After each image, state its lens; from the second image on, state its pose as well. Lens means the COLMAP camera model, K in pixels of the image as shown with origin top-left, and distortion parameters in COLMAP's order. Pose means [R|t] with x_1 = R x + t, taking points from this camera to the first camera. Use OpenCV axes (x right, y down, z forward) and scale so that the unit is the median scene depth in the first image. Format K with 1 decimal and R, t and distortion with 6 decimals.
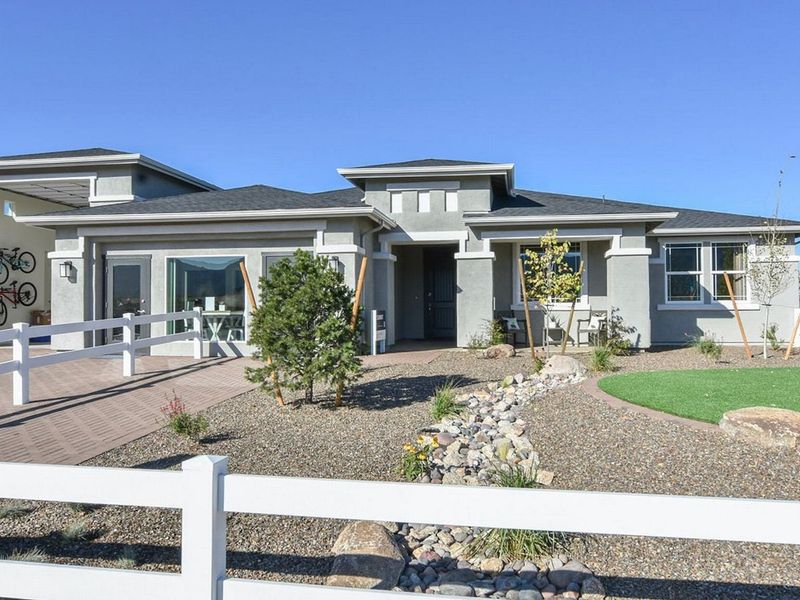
lens RADIAL K [[628.2, 0, 400.1], [0, 628.2, 313.5], [0, 0, 1]] dist [-0.001056, -0.000425]
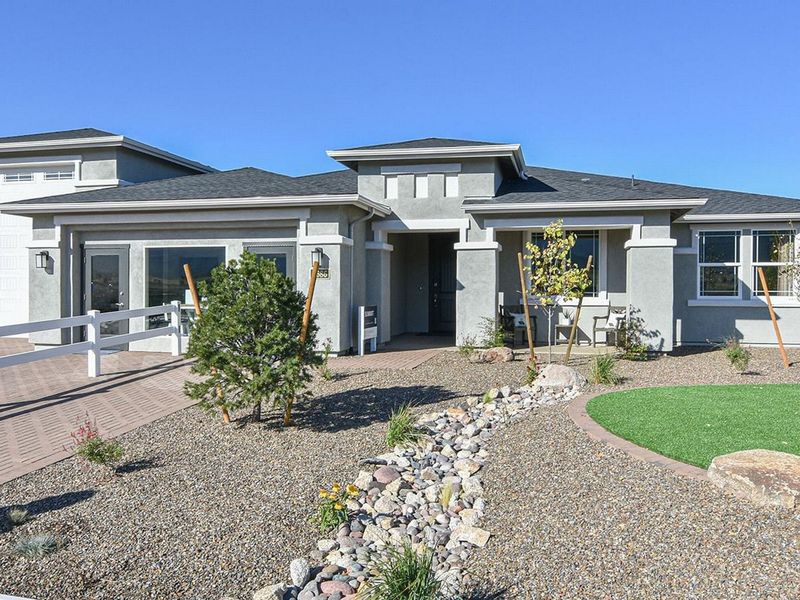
lens RADIAL K [[645.0, 0, 406.6], [0, 645.0, 299.6], [0, 0, 1]] dist [-0.002311, -0.002187]
pose [[0.996750, 0.011583, -0.079716, 0.098646], [-0.009510, 0.999608, 0.026334, -0.040623], [0.079990, -0.025490, 0.996470, 0.065843]]
